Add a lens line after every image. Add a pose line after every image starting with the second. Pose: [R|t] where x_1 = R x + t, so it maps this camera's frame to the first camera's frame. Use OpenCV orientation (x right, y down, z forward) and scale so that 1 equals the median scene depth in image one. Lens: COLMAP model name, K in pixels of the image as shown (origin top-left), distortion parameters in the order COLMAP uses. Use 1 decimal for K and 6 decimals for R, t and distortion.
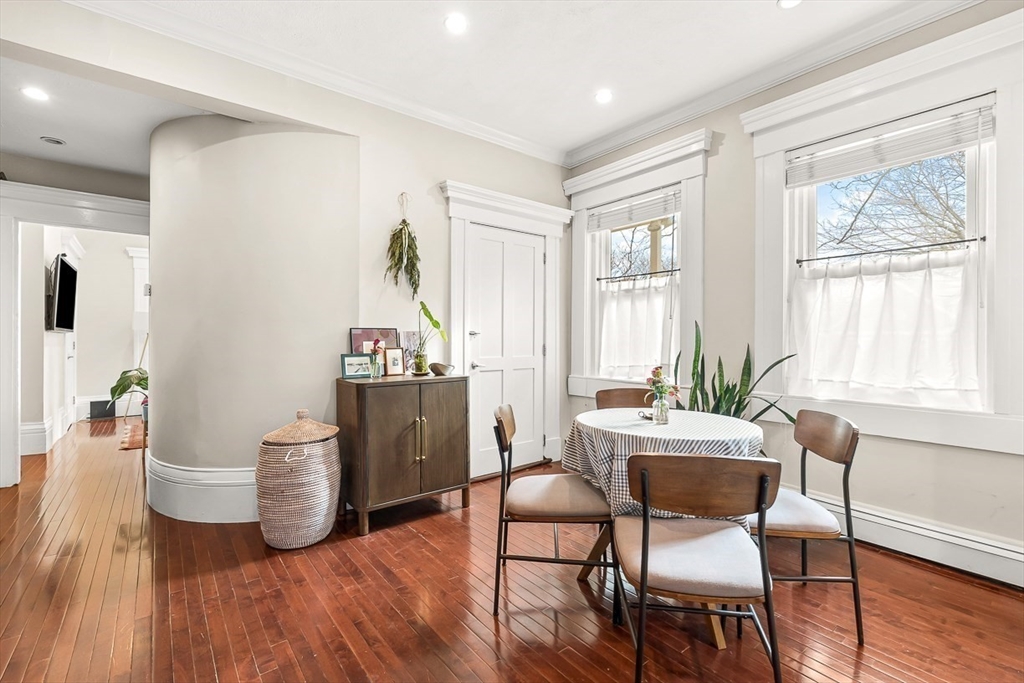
lens RADIAL K [[456.9, 0, 509.3], [0, 456.9, 335.5], [0, 0, 1]] dist [-0.001812, -0.000829]
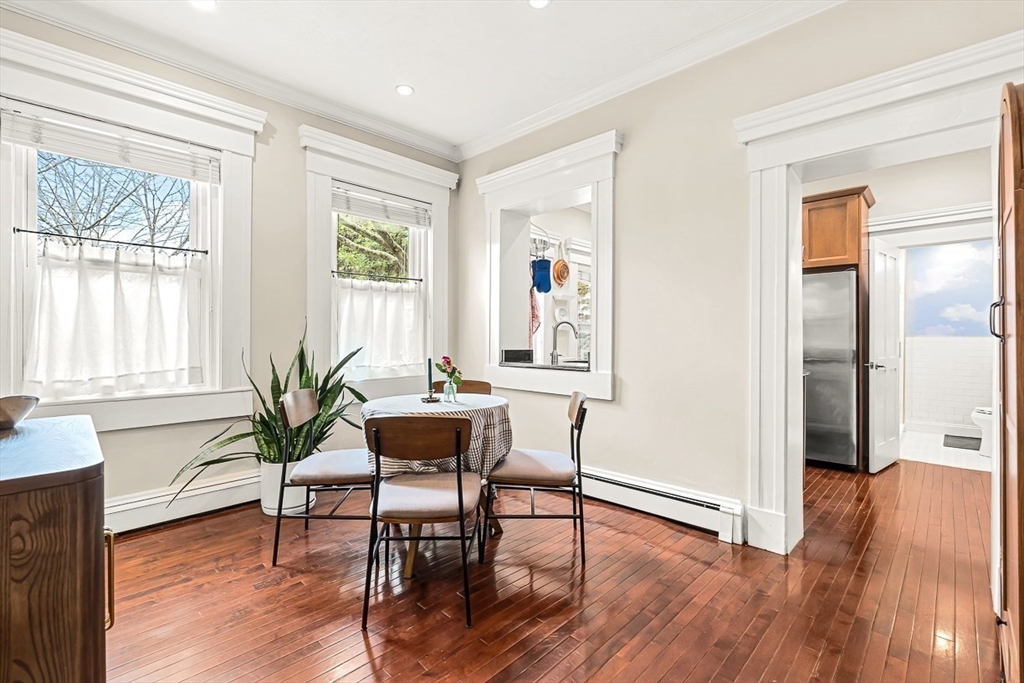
lens RADIAL K [[456.9, 0, 509.3], [0, 456.9, 335.5], [0, 0, 1]] dist [-0.001812, -0.000829]
pose [[-0.136449, 0.004436, 0.990637, -0.976639], [0.001992, 0.999989, -0.004203, 0.018183], [-0.990645, 0.001400, -0.136456, 1.083017]]
